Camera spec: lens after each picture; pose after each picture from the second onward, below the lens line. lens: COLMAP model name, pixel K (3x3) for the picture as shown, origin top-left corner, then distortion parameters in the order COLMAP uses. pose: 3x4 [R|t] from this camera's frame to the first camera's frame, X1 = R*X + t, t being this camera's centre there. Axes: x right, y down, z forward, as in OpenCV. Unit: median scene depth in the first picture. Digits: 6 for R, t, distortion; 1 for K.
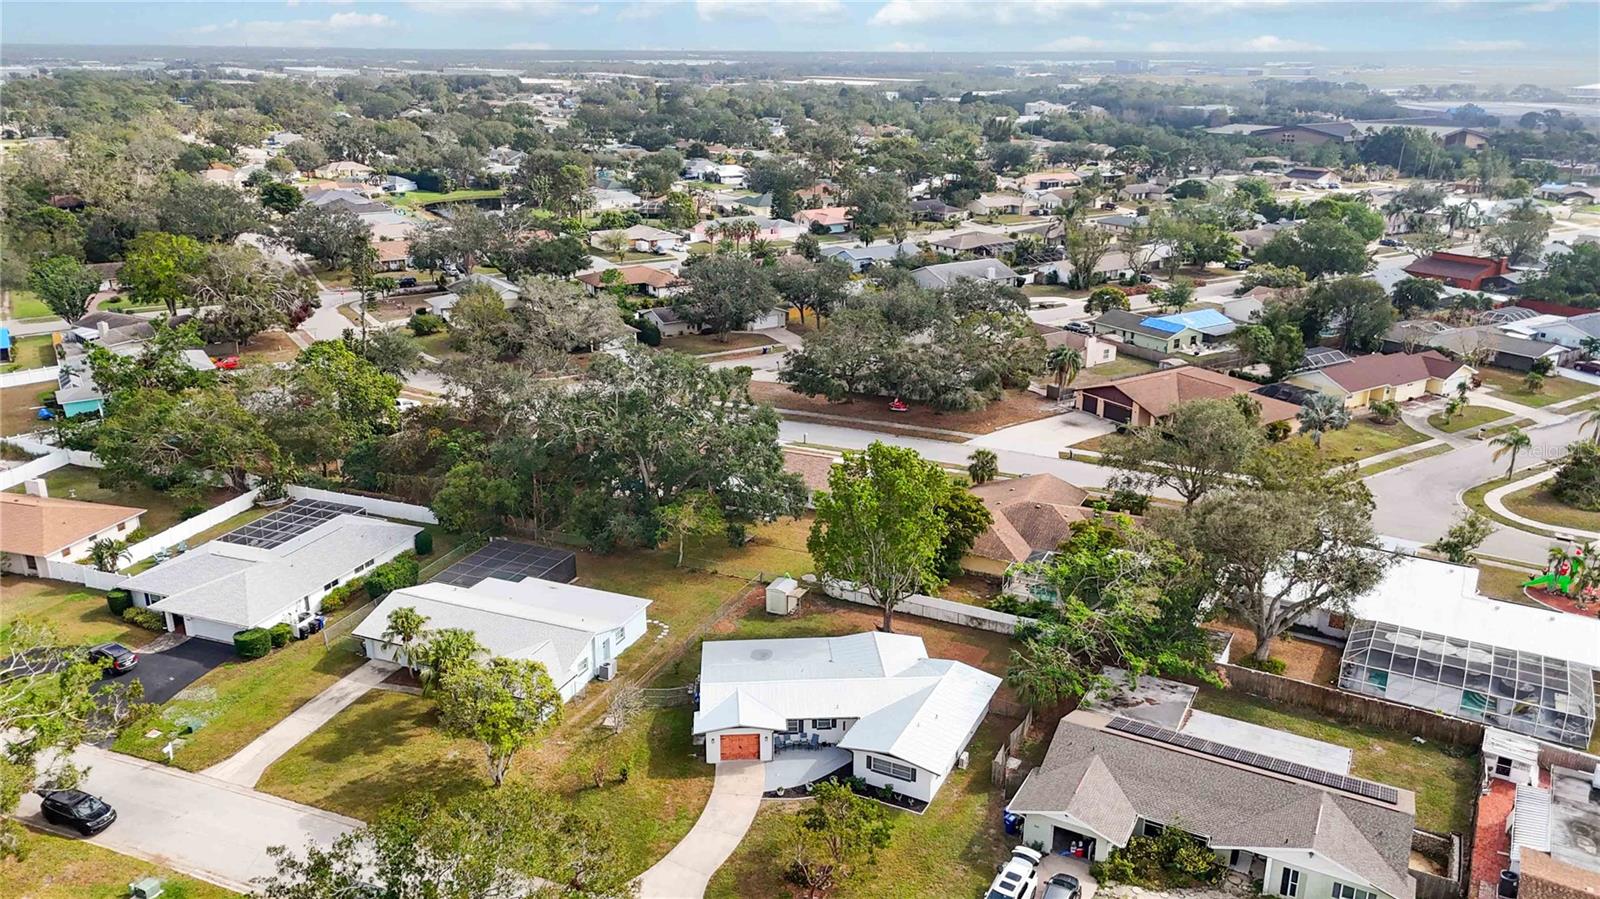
lens RADIAL K [[1177.9, 0, 803.6], [0, 1177.9, 456.5], [0, 0, 1]] dist [0.075965, -0.077335]
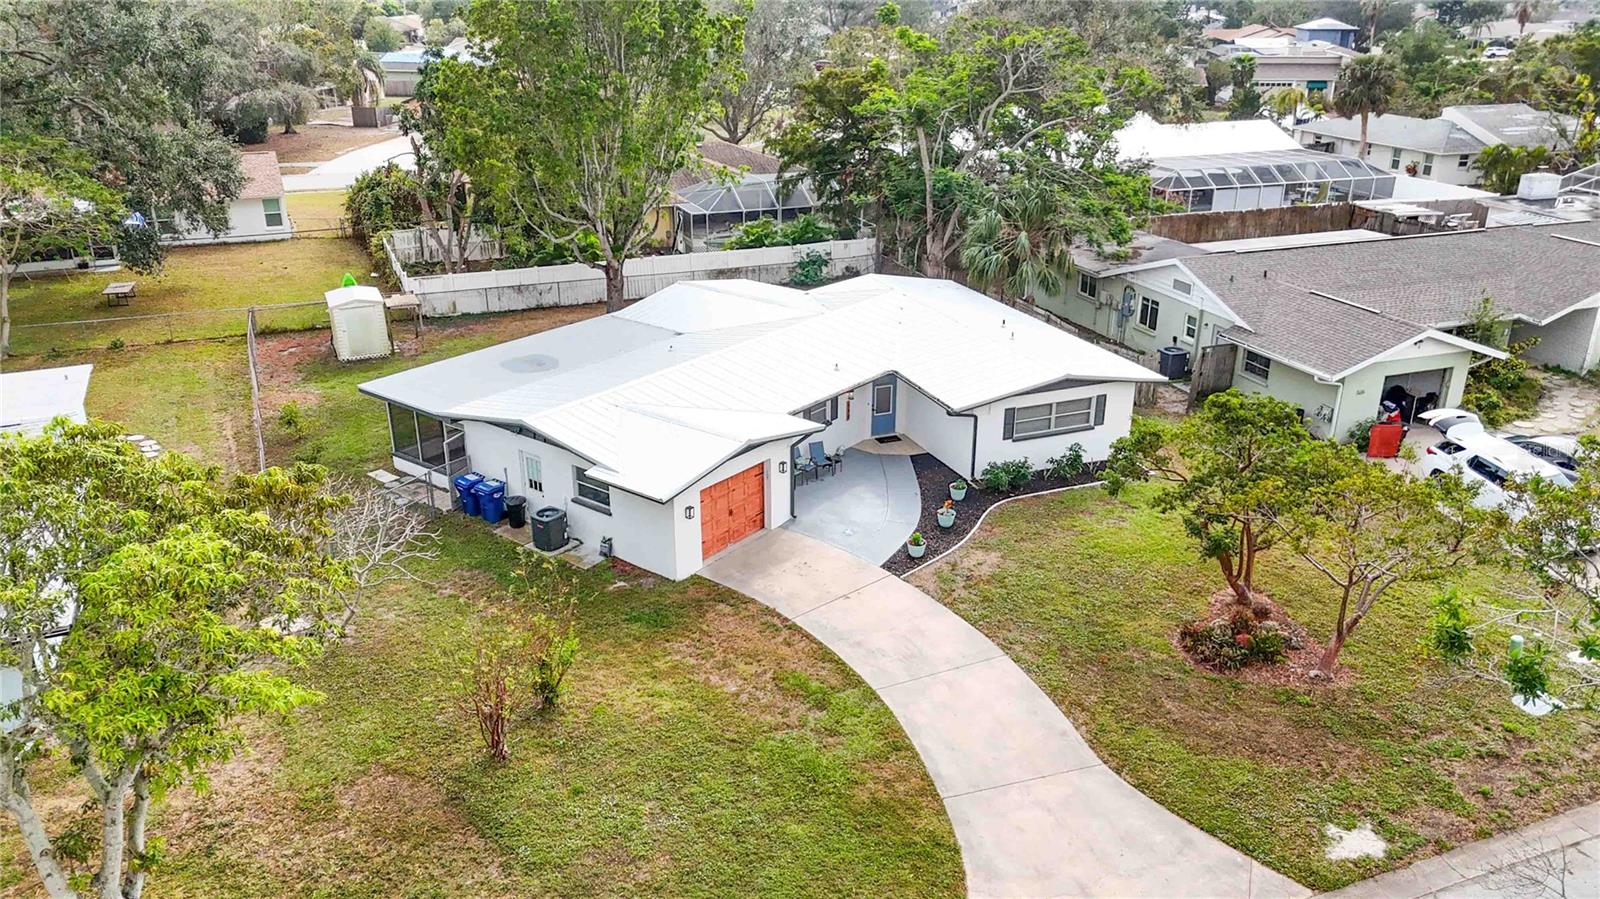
lens RADIAL K [[1177.9, 0, 803.6], [0, 1177.9, 456.5], [0, 0, 1]] dist [0.075965, -0.077335]
pose [[0.668600, -0.283086, 0.687631, -0.288072], [0.244448, 0.956984, 0.156291, 0.172437], [-0.702295, 0.063594, 0.709039, 0.702484]]
